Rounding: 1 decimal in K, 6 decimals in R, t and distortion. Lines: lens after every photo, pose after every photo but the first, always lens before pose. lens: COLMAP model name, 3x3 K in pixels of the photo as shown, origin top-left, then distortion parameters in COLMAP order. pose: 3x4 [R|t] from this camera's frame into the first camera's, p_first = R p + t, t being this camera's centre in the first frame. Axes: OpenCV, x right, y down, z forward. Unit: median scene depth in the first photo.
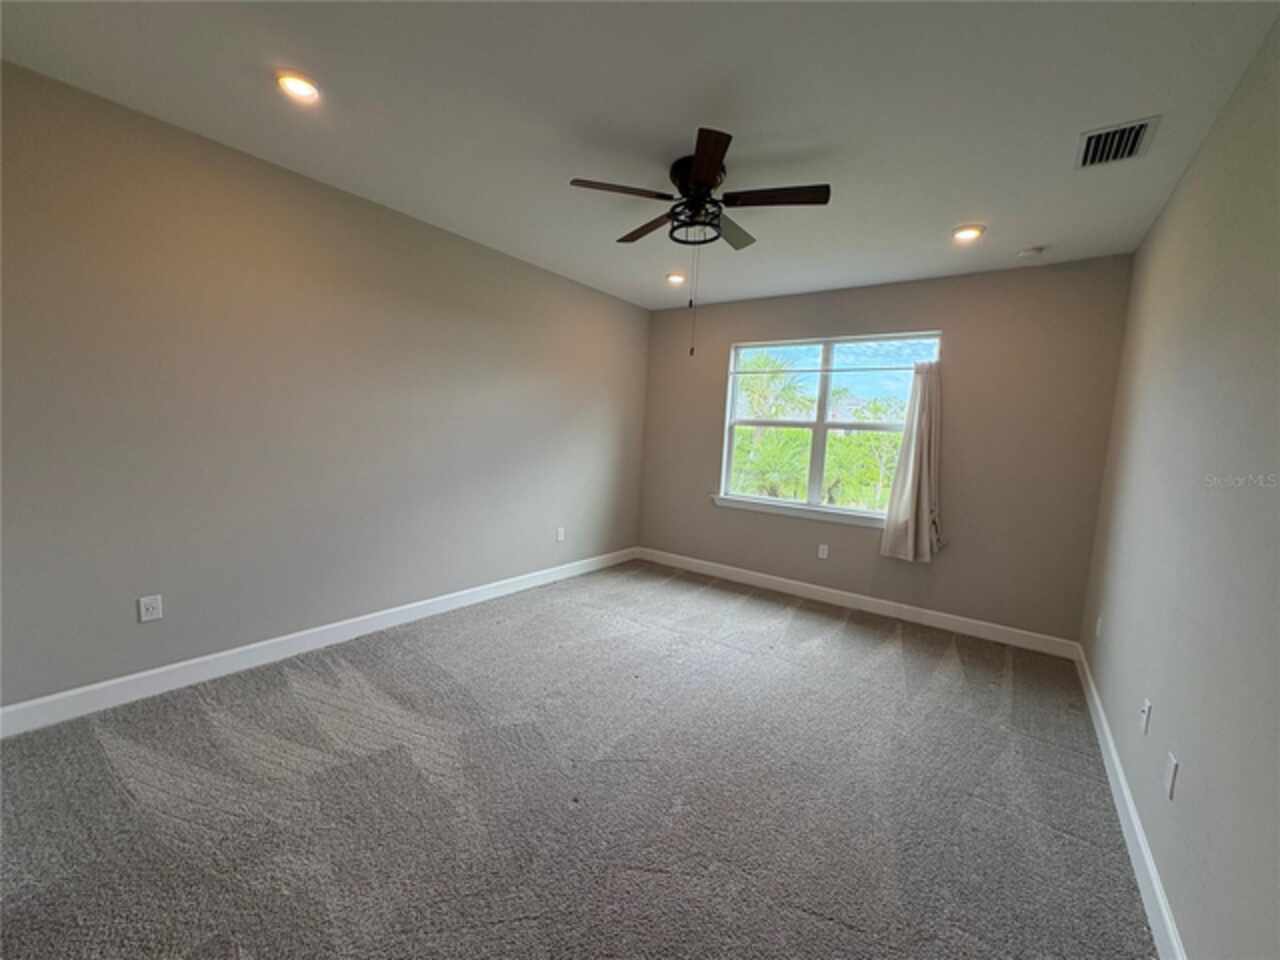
lens RADIAL K [[508.2, 0, 642.6], [0, 508.2, 479.8], [0, 0, 1]] dist [0.000791, -0.000050]
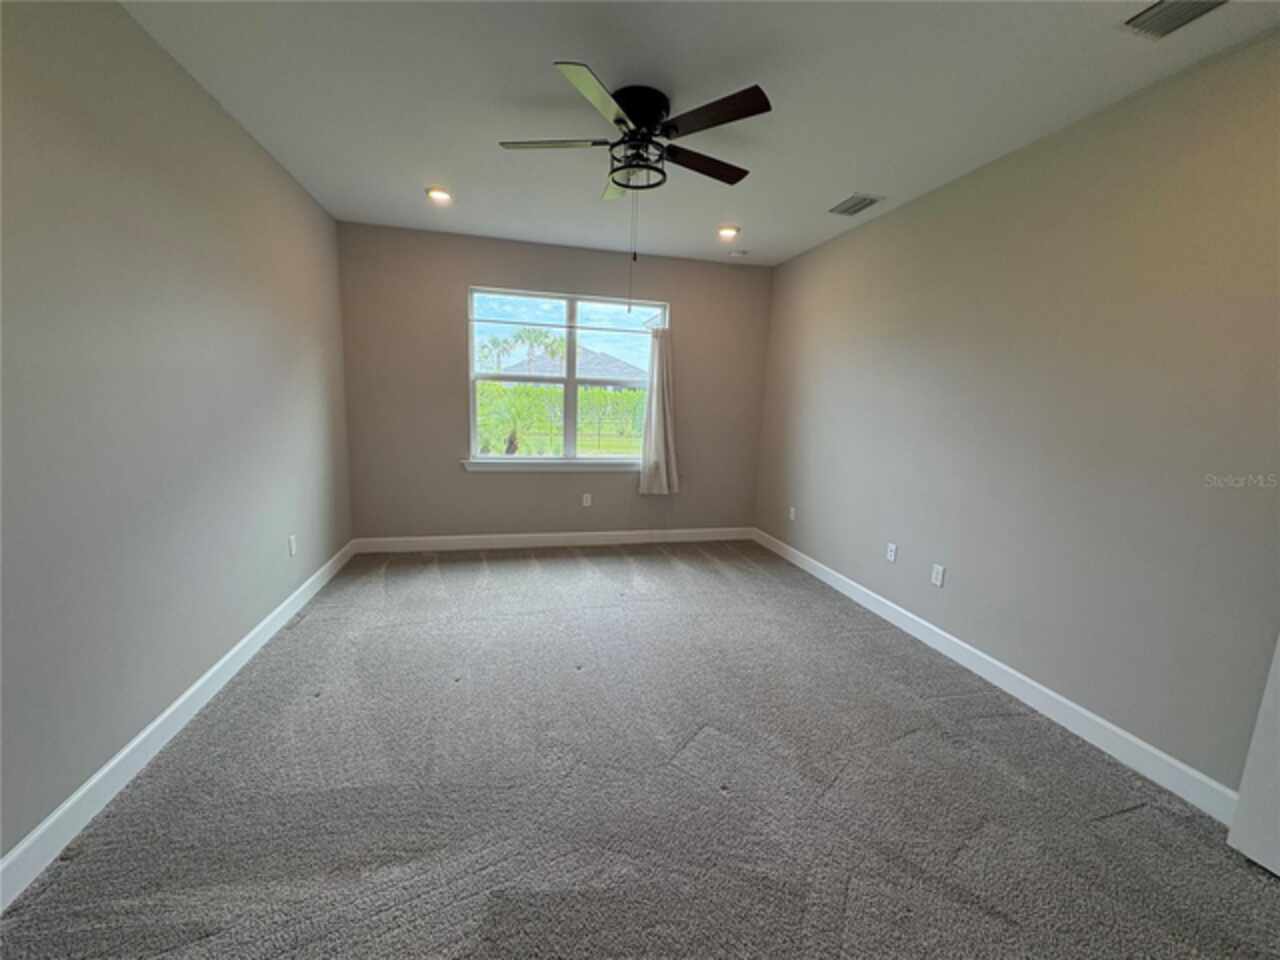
lens RADIAL K [[508.2, 0, 642.6], [0, 508.2, 479.8], [0, 0, 1]] dist [0.000791, -0.000050]
pose [[0.640659, -0.147878, 0.753451, -0.660999], [0.066382, 0.988272, 0.137520, -0.073304], [-0.764950, -0.038088, 0.642962, 0.387509]]
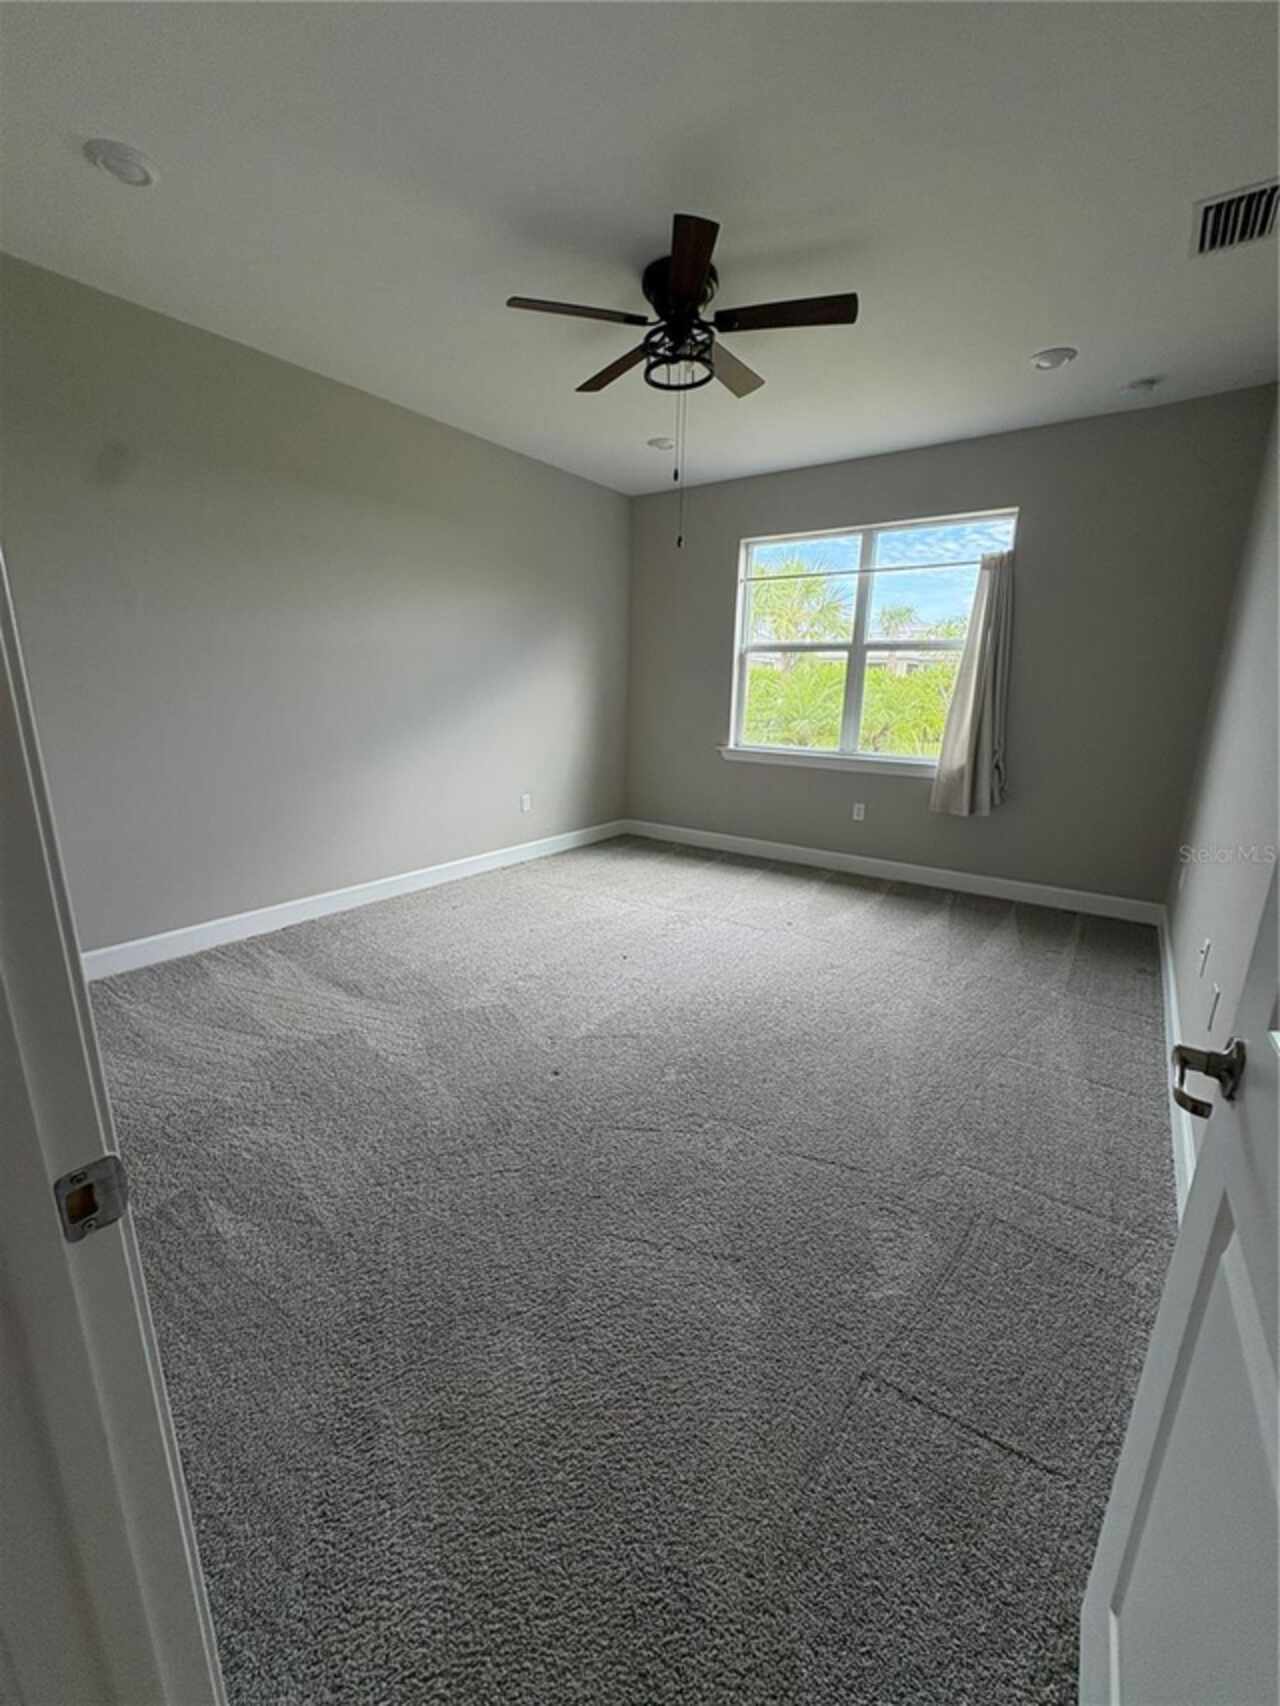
lens RADIAL K [[675.3, 0, 638.4], [0, 675.3, 849.6], [0, 0, 1]] dist [0.000109, 0.000857]
pose [[0.999360, -0.035762, -0.000008, 0.019240], [0.035359, 0.988077, 0.149847, 0.053652], [-0.005350, -0.149752, 0.988709, -0.080656]]
